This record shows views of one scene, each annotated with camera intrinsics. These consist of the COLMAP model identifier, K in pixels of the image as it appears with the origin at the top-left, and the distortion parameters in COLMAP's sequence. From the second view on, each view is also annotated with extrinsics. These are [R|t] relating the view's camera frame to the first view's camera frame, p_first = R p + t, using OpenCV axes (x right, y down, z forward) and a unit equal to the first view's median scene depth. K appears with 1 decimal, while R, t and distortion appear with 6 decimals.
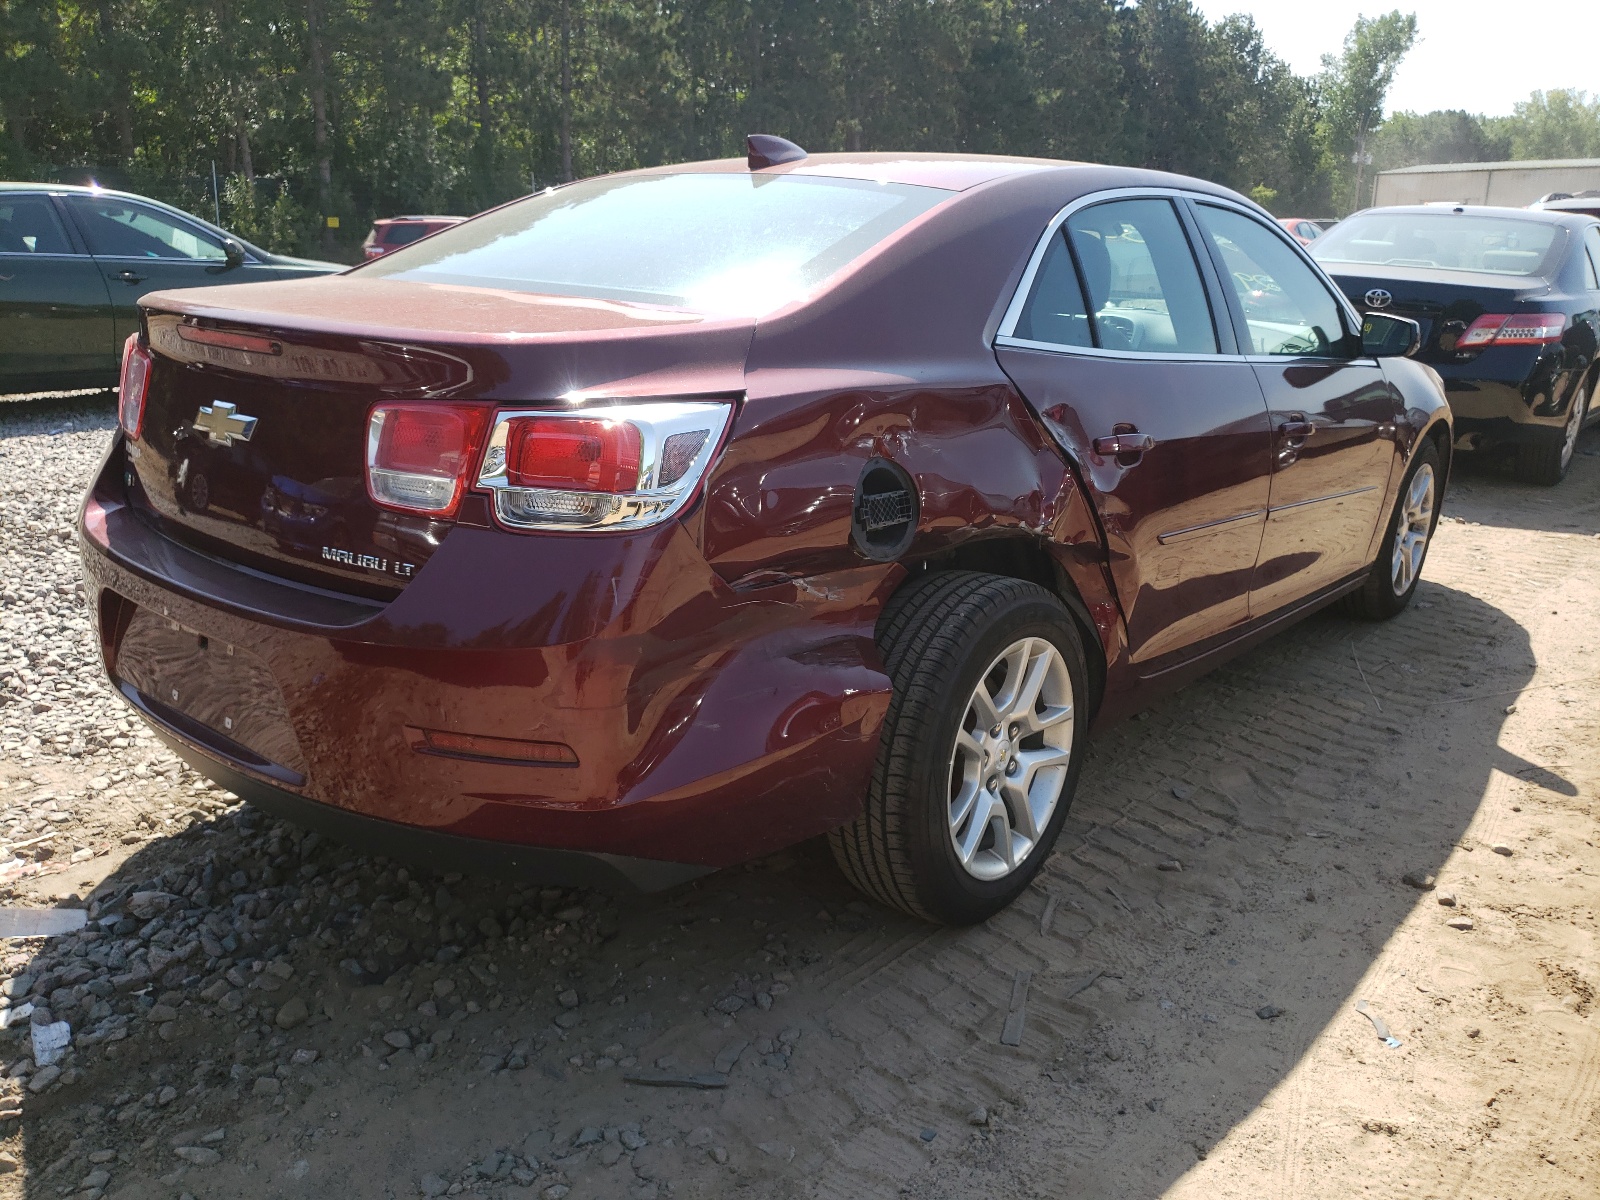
lens RADIAL K [[1209.9, 0, 799.9], [0, 1209.9, 580.7], [0, 0, 1]] dist [0.005847, 0.005014]
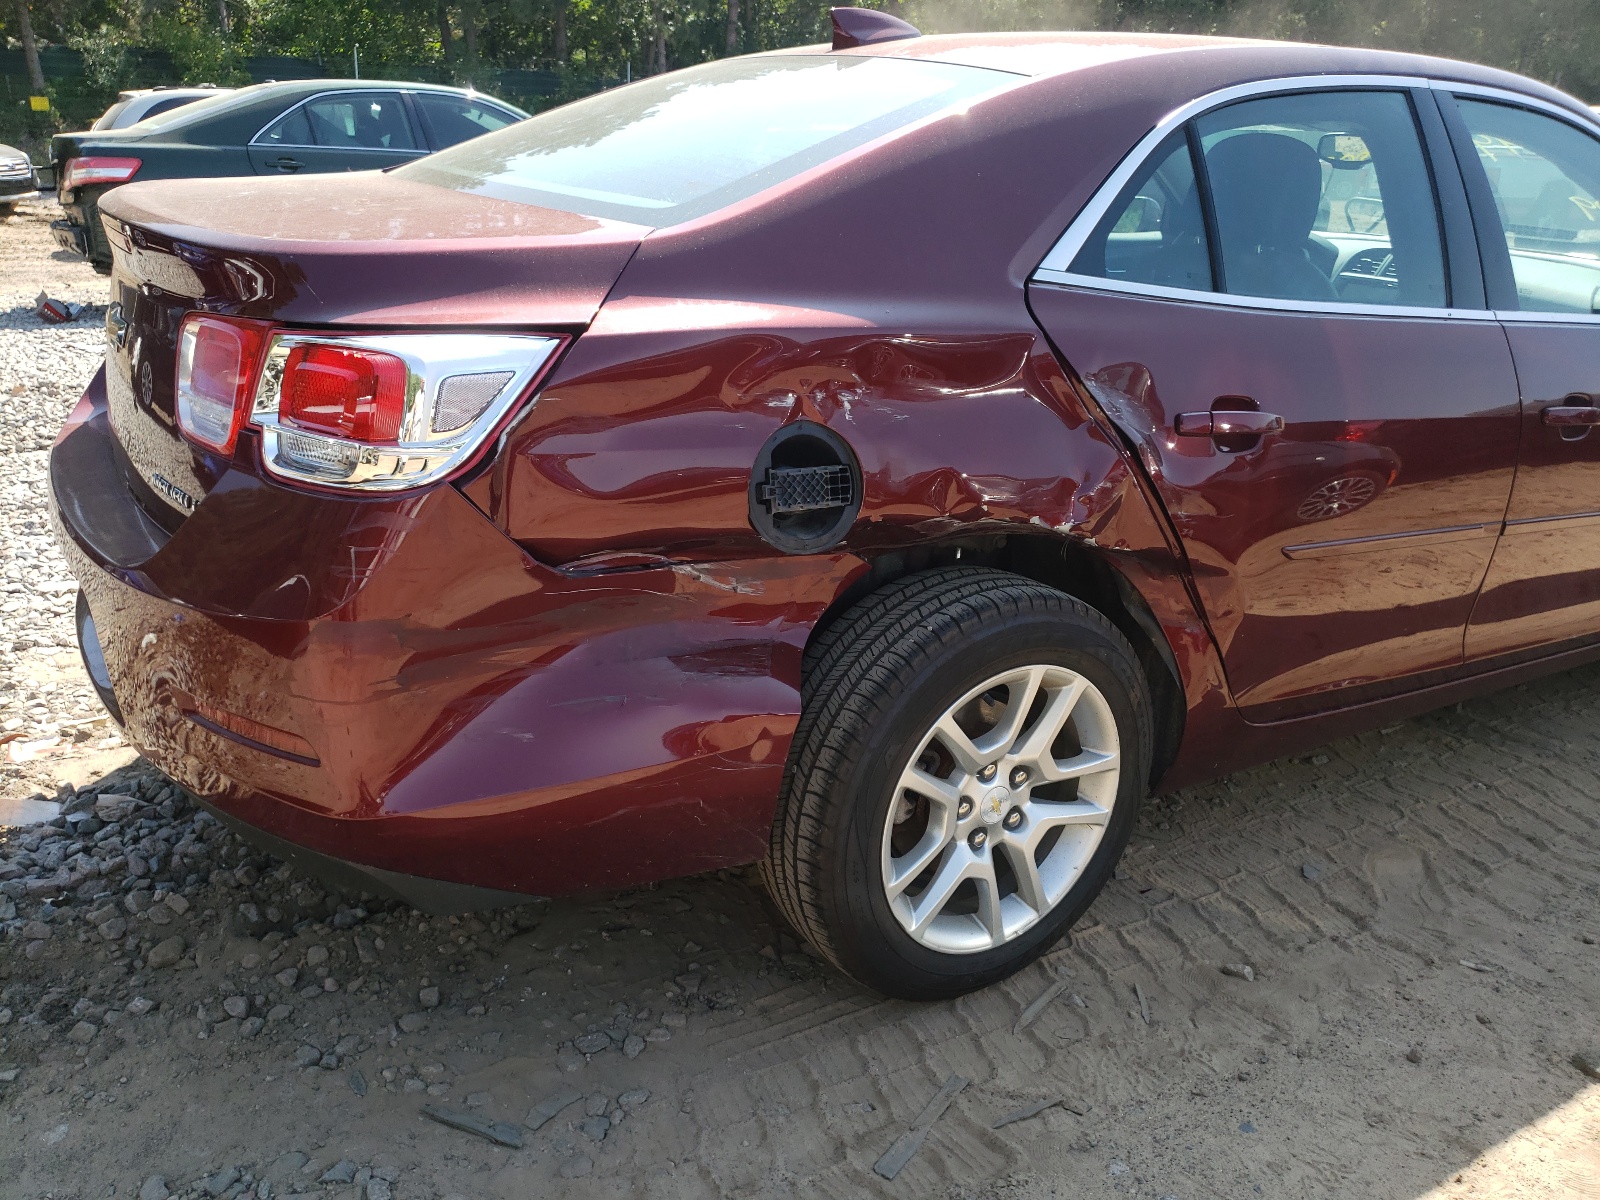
lens RADIAL K [[1221.0, 0, 800.0], [0, 1221.0, 600.0], [0, 0, 1]] dist [-0.011289, 0.040565]
pose [[0.952245, 0.122524, -0.279675, 0.264565], [-0.099604, 0.990501, 0.094799, -0.055056], [0.288633, -0.062415, 0.955403, 0.212512]]
